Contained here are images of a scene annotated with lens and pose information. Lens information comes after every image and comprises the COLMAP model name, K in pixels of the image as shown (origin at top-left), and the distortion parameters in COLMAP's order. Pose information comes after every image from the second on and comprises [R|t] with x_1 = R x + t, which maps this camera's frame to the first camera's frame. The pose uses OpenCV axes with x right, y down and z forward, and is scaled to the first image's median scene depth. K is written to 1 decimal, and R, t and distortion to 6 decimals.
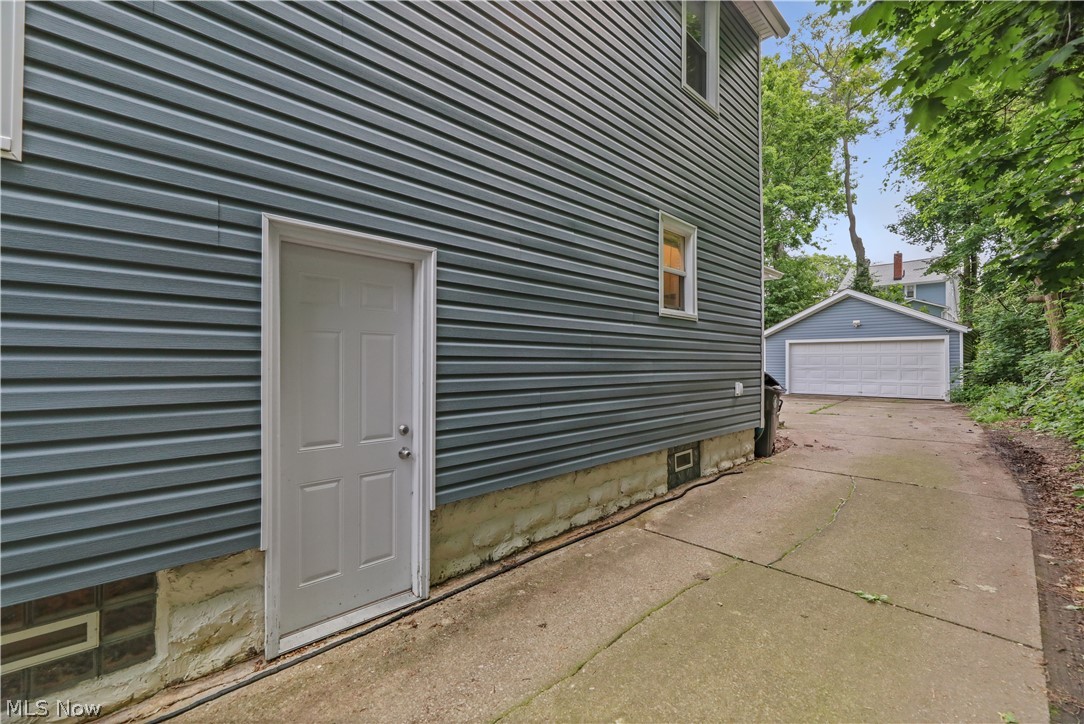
lens RADIAL K [[448.2, 0, 539.7], [0, 448.2, 365.7], [0, 0, 1]] dist [-0.000242, 0.000057]
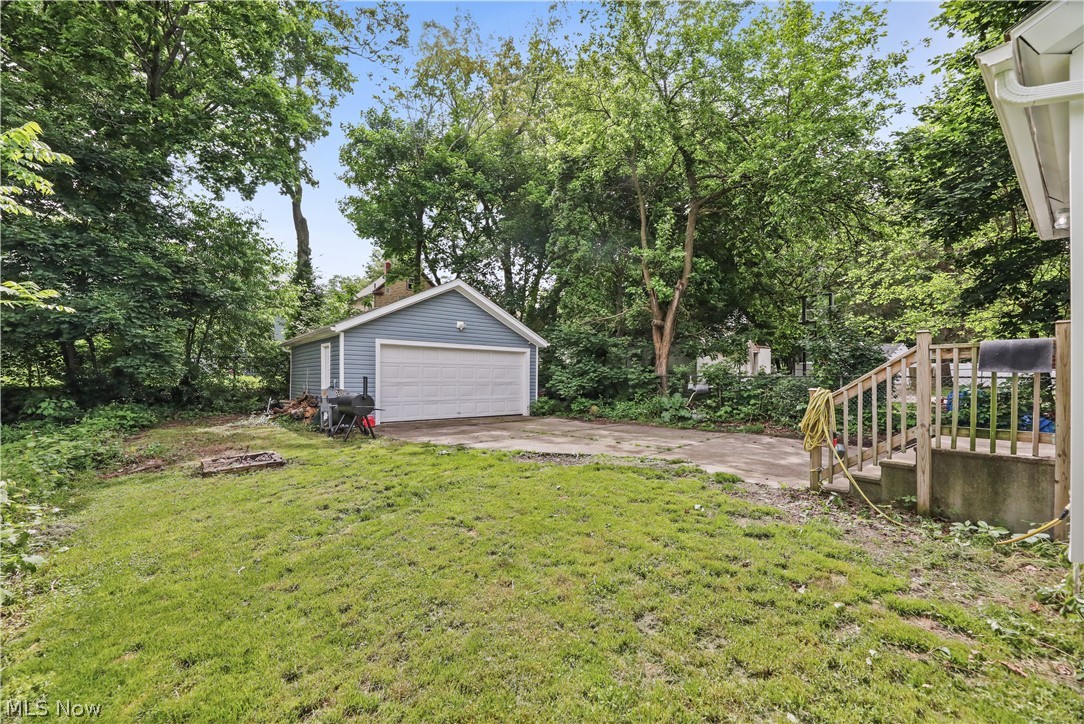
lens RADIAL K [[448.2, 0, 539.7], [0, 448.2, 365.7], [0, 0, 1]] dist [-0.000242, 0.000057]
pose [[0.084816, 0.027728, 0.996011, -0.058852], [-0.000068, 0.999613, -0.027823, -0.002157], [-0.996397, 0.002292, 0.084785, 0.796949]]
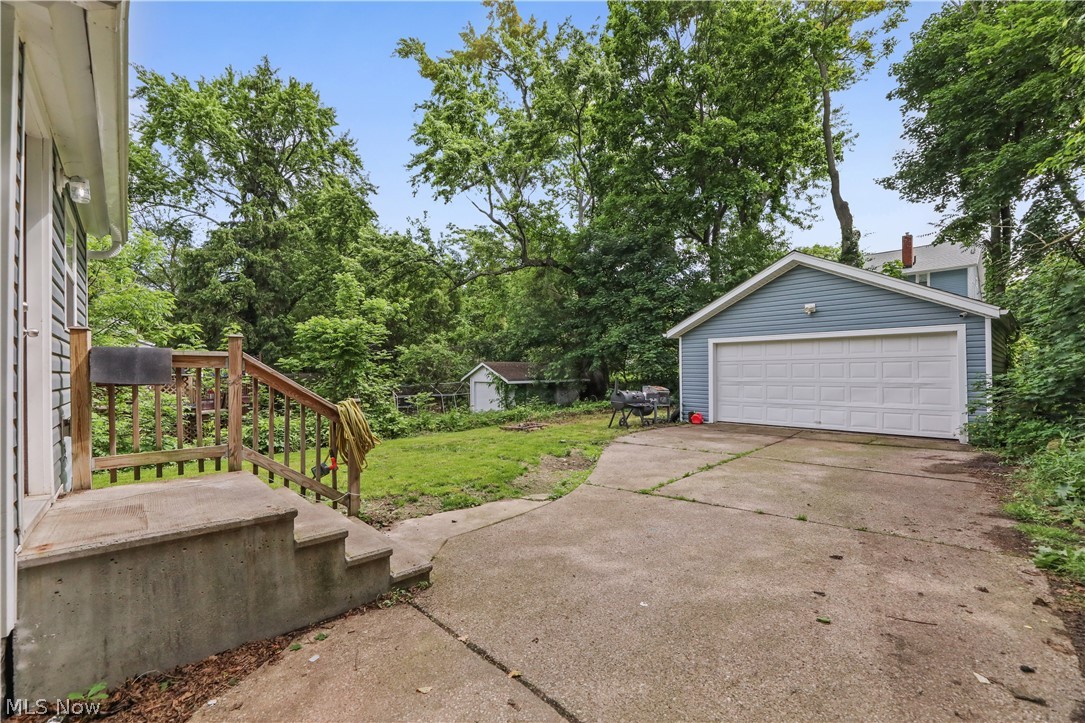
lens RADIAL K [[452.3, 0, 543.0], [0, 452.3, 372.9], [0, 0, 1]] dist [0.001202, -0.000099]
pose [[0.999716, -0.007086, -0.022745, 0.360481], [0.006986, 0.999966, -0.004472, -0.007573], [0.022776, 0.004312, 0.999731, 0.382862]]
